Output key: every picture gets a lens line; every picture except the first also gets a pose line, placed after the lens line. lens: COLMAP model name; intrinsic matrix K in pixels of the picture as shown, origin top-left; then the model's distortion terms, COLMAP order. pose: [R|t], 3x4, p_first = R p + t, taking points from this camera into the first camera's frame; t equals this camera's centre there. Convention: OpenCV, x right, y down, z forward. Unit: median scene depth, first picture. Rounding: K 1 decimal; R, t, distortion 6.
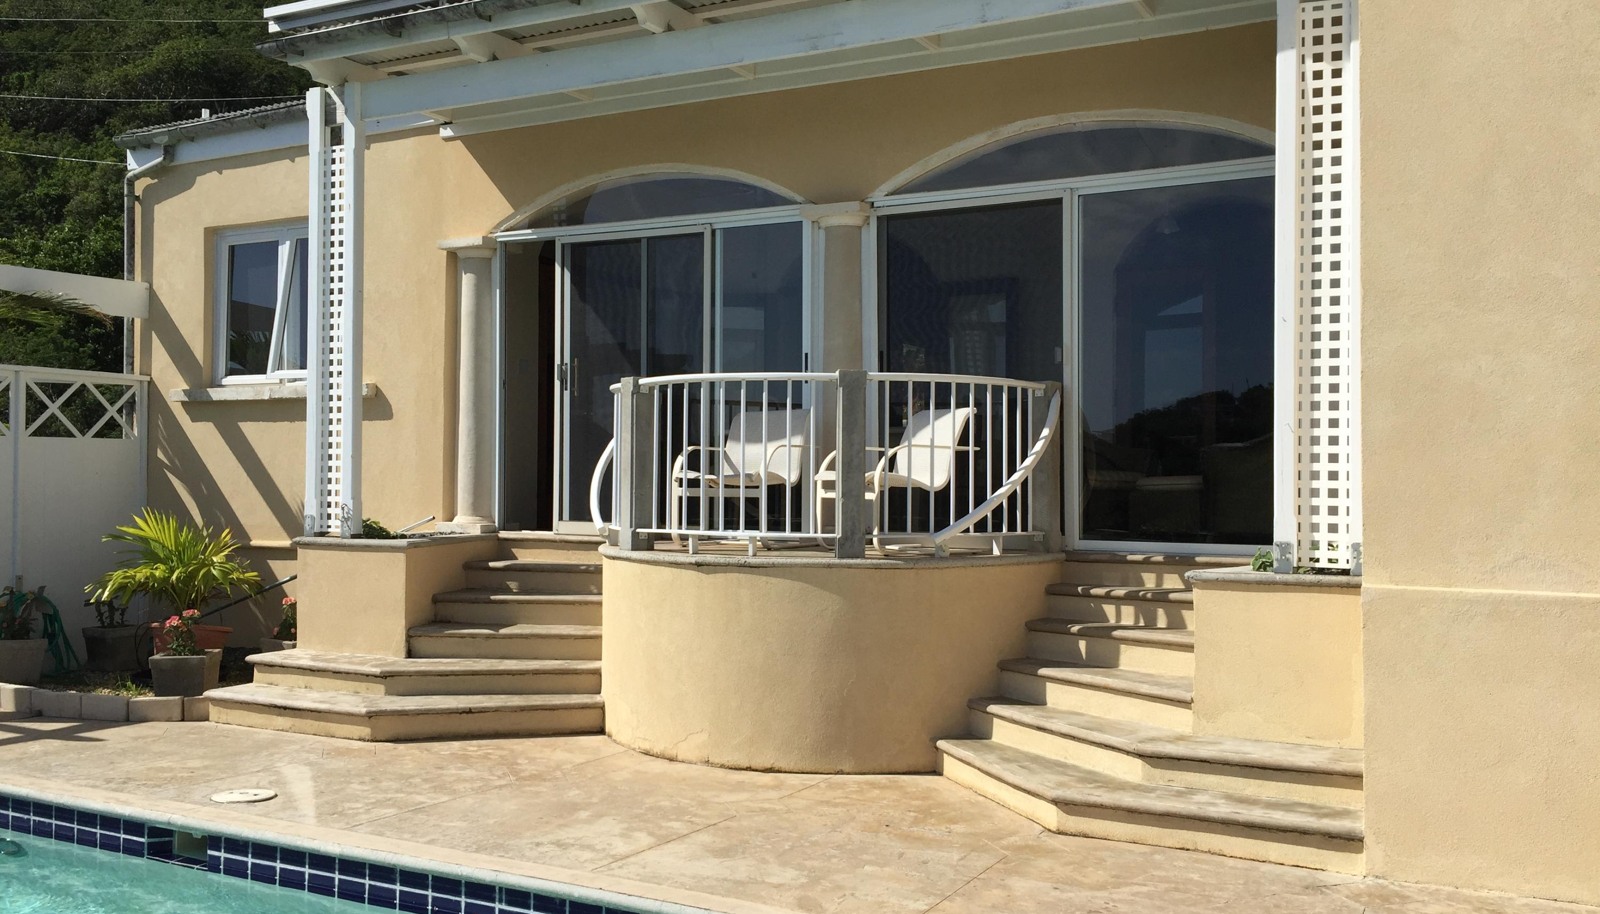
lens RADIAL K [[1327.2, 0, 800.1], [0, 1327.2, 466.9], [0, 0, 1]] dist [0.017538, -0.011341]
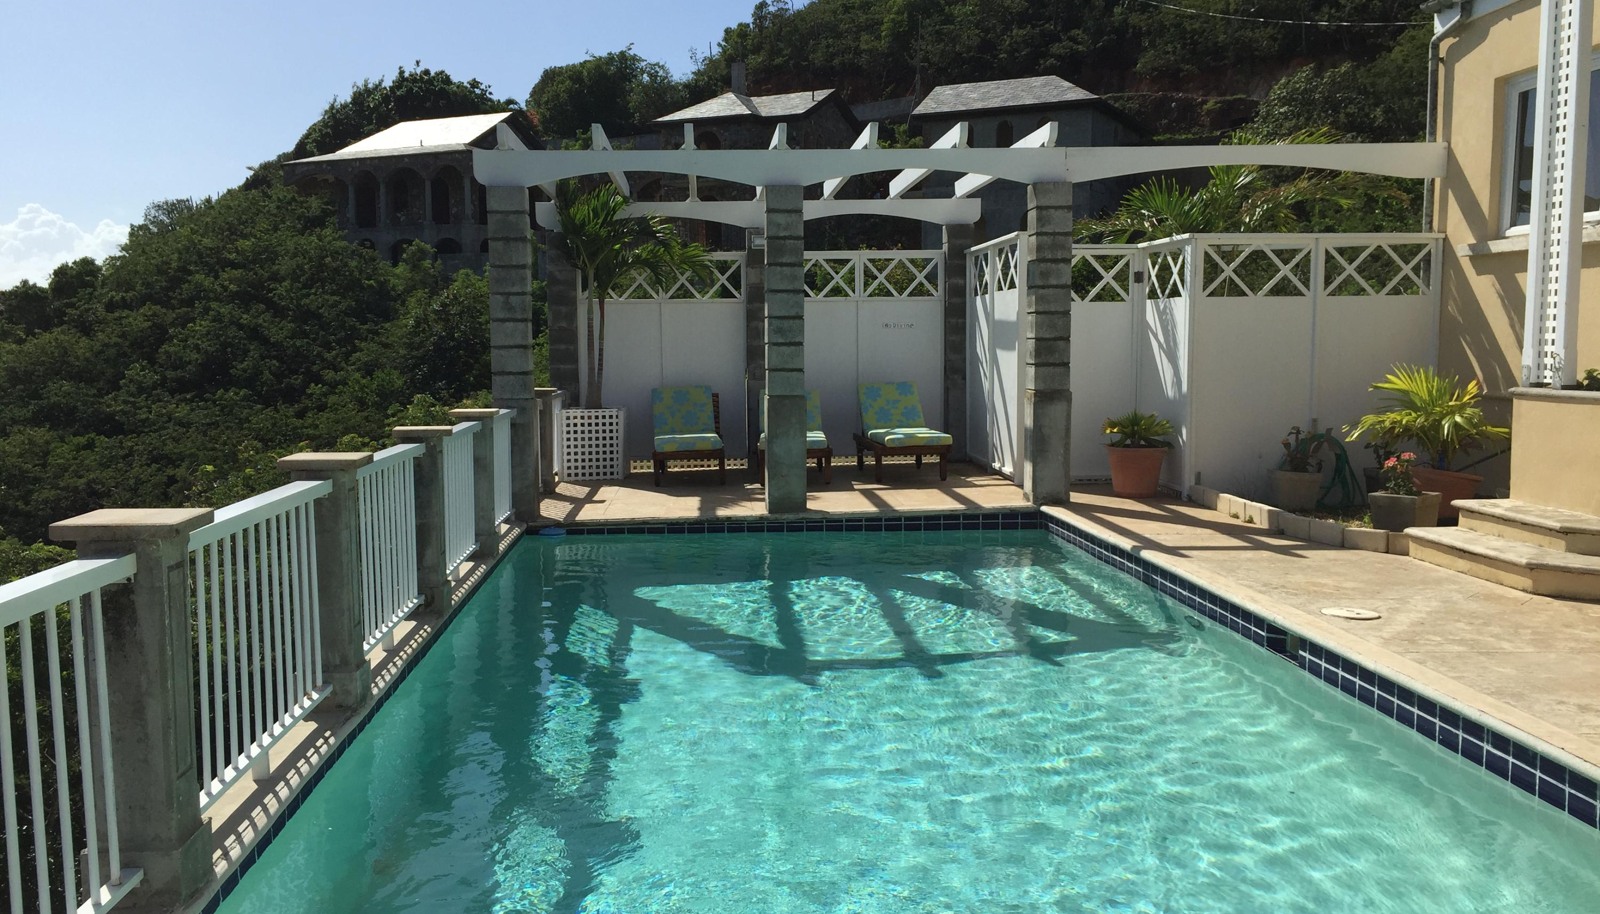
lens RADIAL K [[1327.2, 0, 801.4], [0, 1327.2, 453.9], [0, 0, 1]] dist [0.017538, -0.011341]
pose [[0.531134, 0.062116, -0.845008, 0.176092], [0.019129, 0.996176, 0.085252, 0.006831], [0.847072, -0.061444, 0.527915, 0.020717]]
